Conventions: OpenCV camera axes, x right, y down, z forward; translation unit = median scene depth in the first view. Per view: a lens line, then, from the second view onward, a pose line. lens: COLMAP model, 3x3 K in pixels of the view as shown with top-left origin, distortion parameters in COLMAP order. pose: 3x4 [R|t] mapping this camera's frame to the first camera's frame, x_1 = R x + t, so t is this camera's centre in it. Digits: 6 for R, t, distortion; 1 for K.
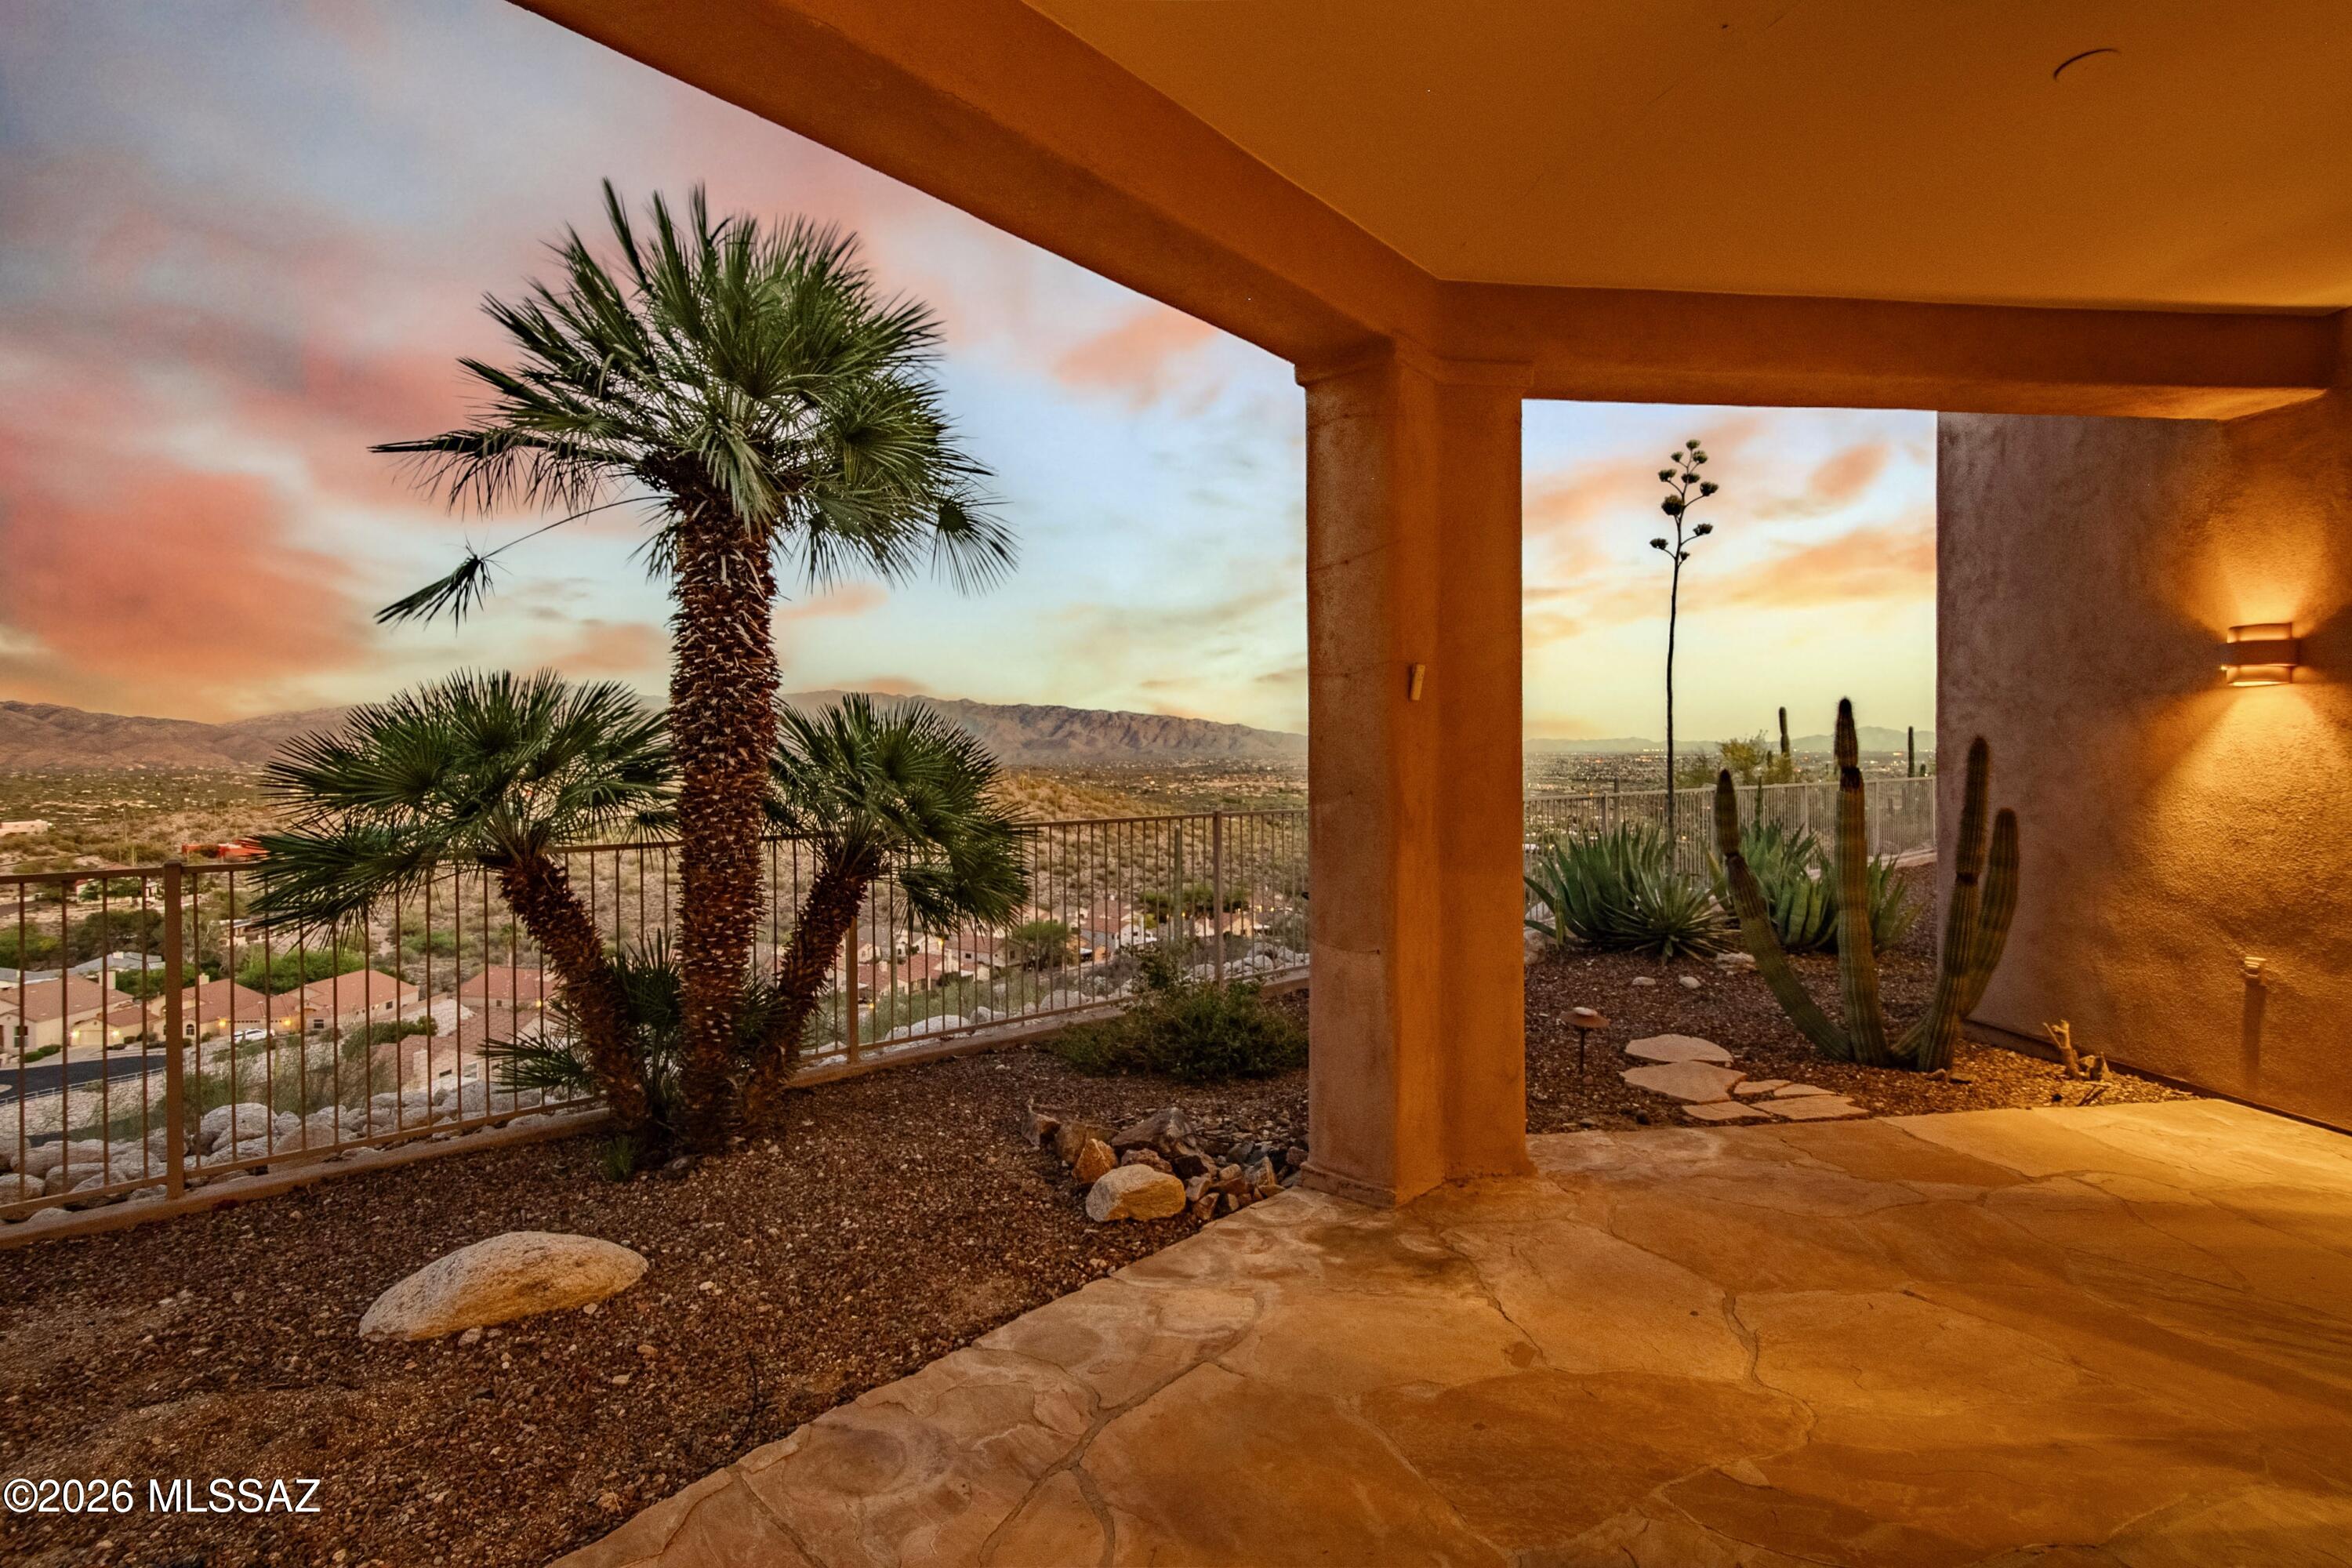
lens RADIAL K [[1090.7, 0, 1176.0], [0, 1090.7, 784.0], [0, 0, 1]] dist [-0.000778, -0.000005]
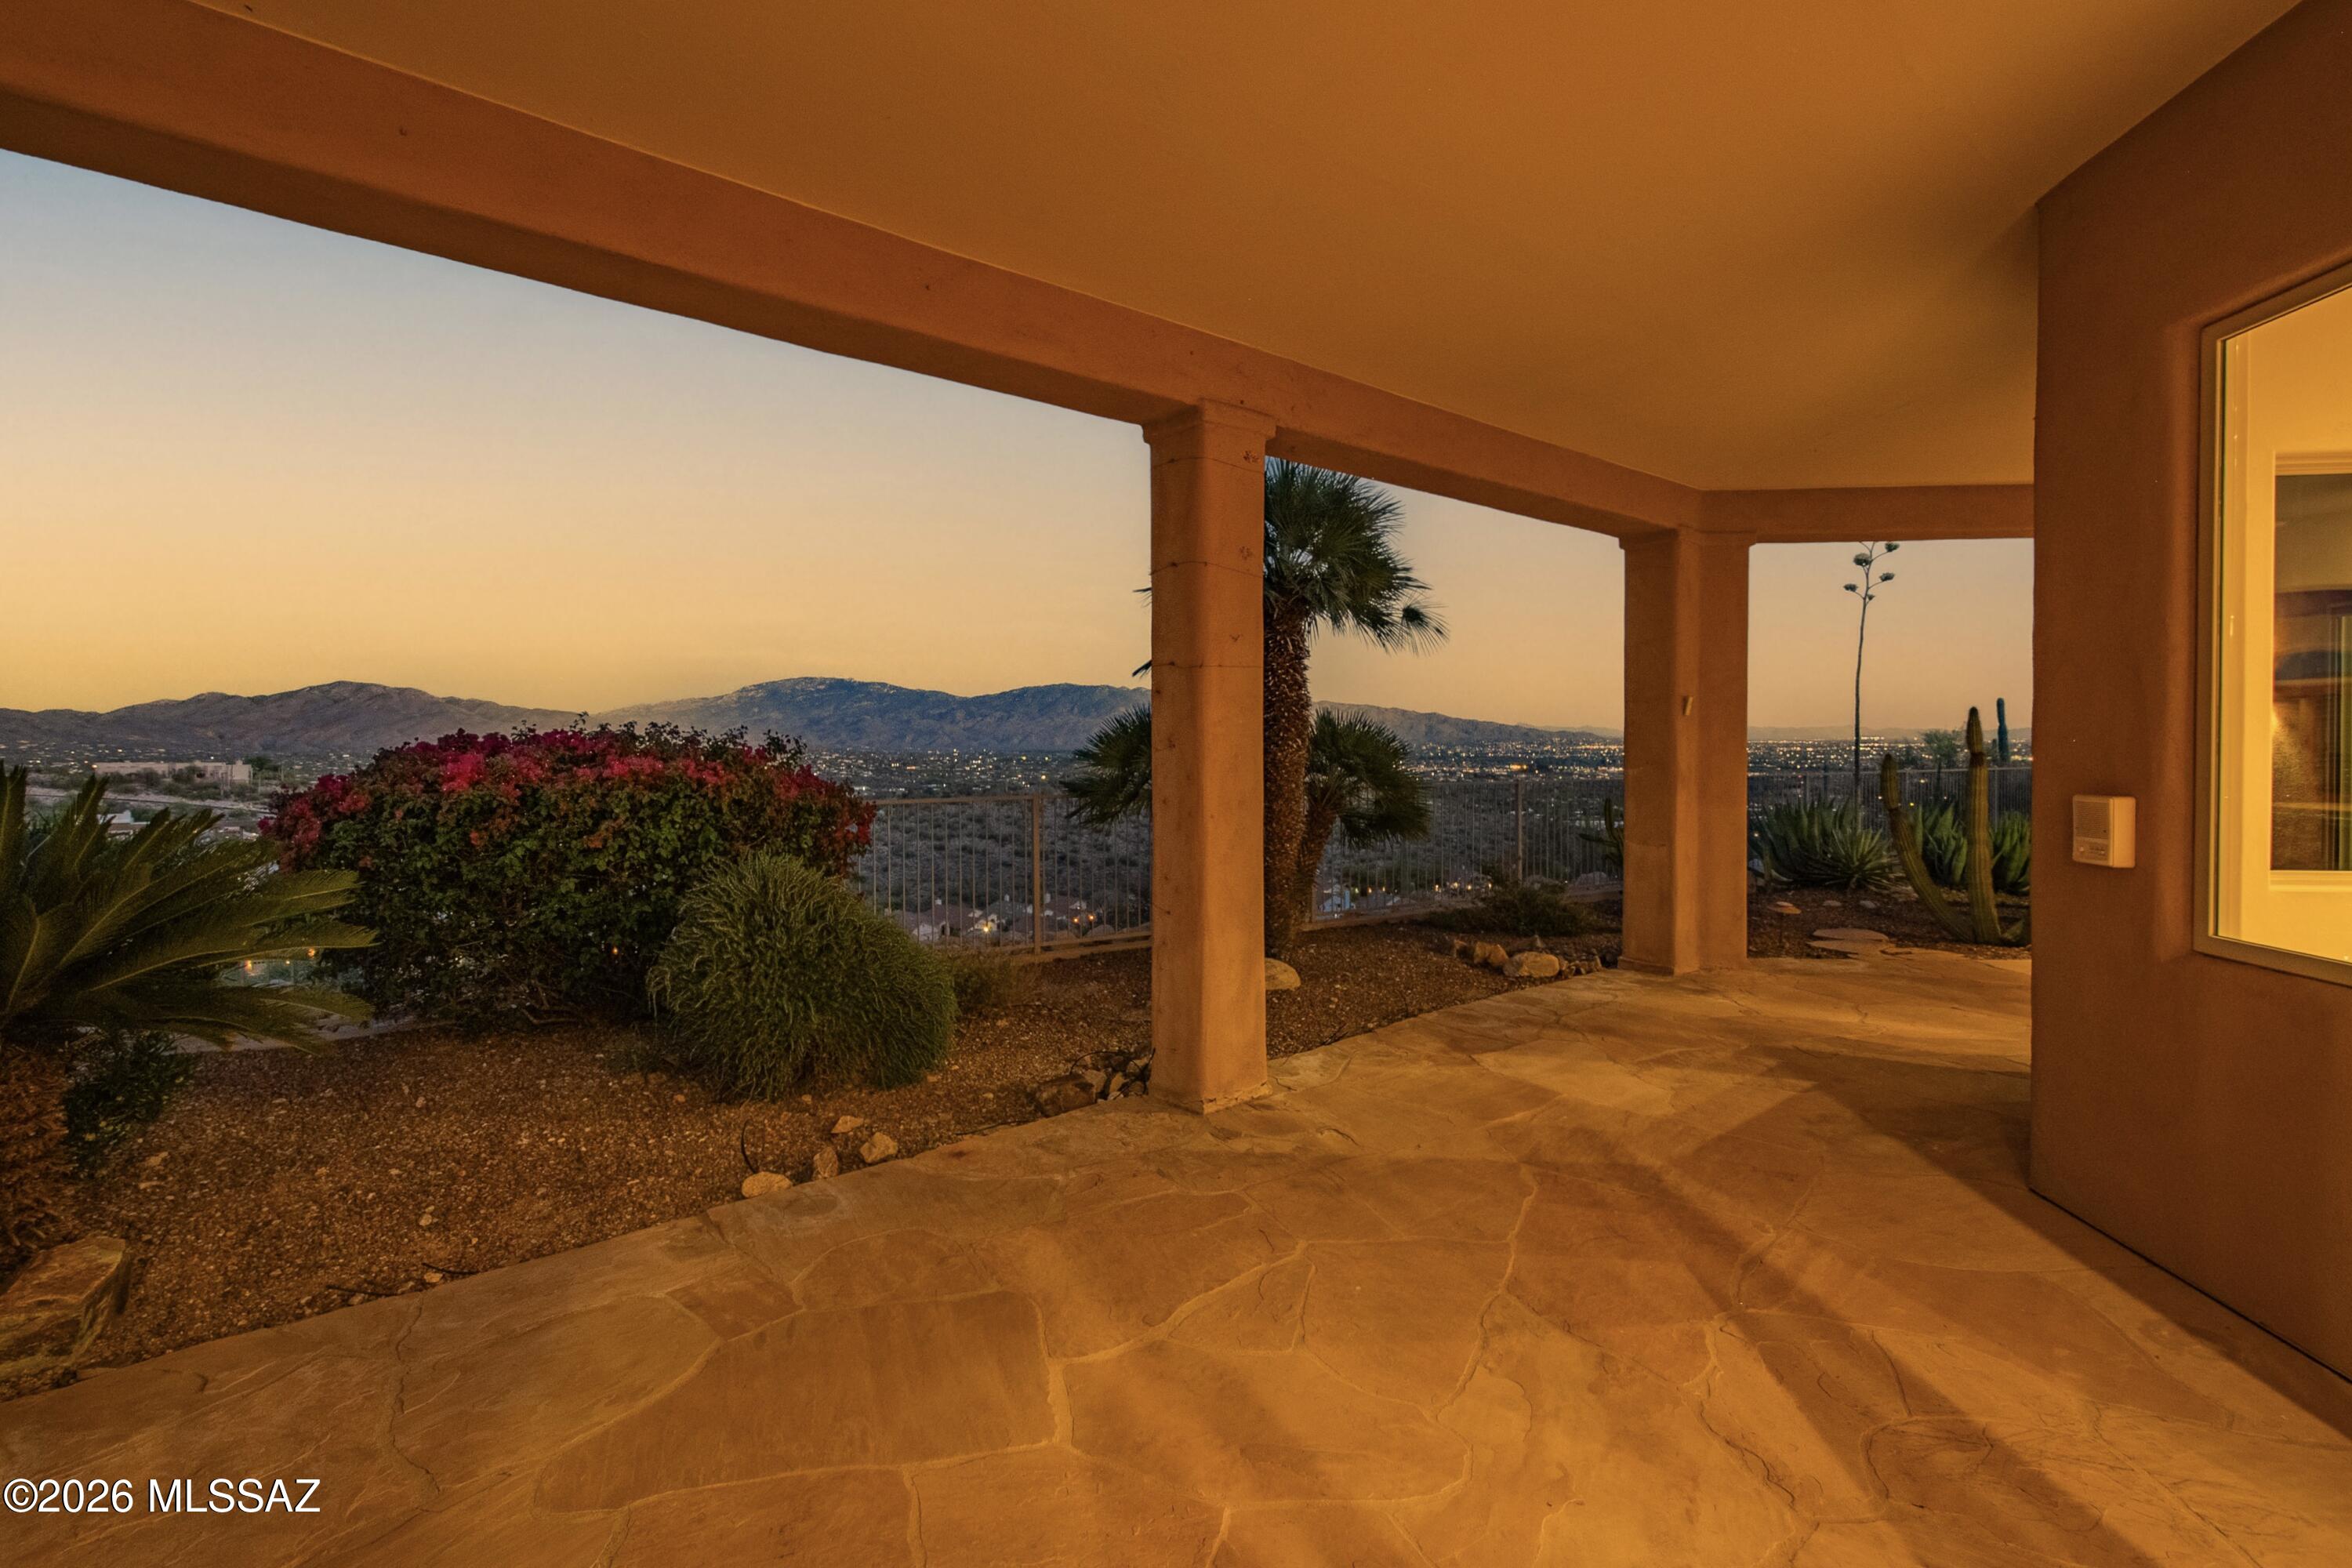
lens RADIAL K [[992.2, 0, 1173.4], [0, 992.2, 768.9], [0, 0, 1]] dist [0.000248, -0.000012]
pose [[0.979934, 0.008745, -0.199129, -0.255384], [-0.008545, 0.999962, 0.001864, 0.018072], [0.199138, -0.000125, 0.979971, -0.715923]]
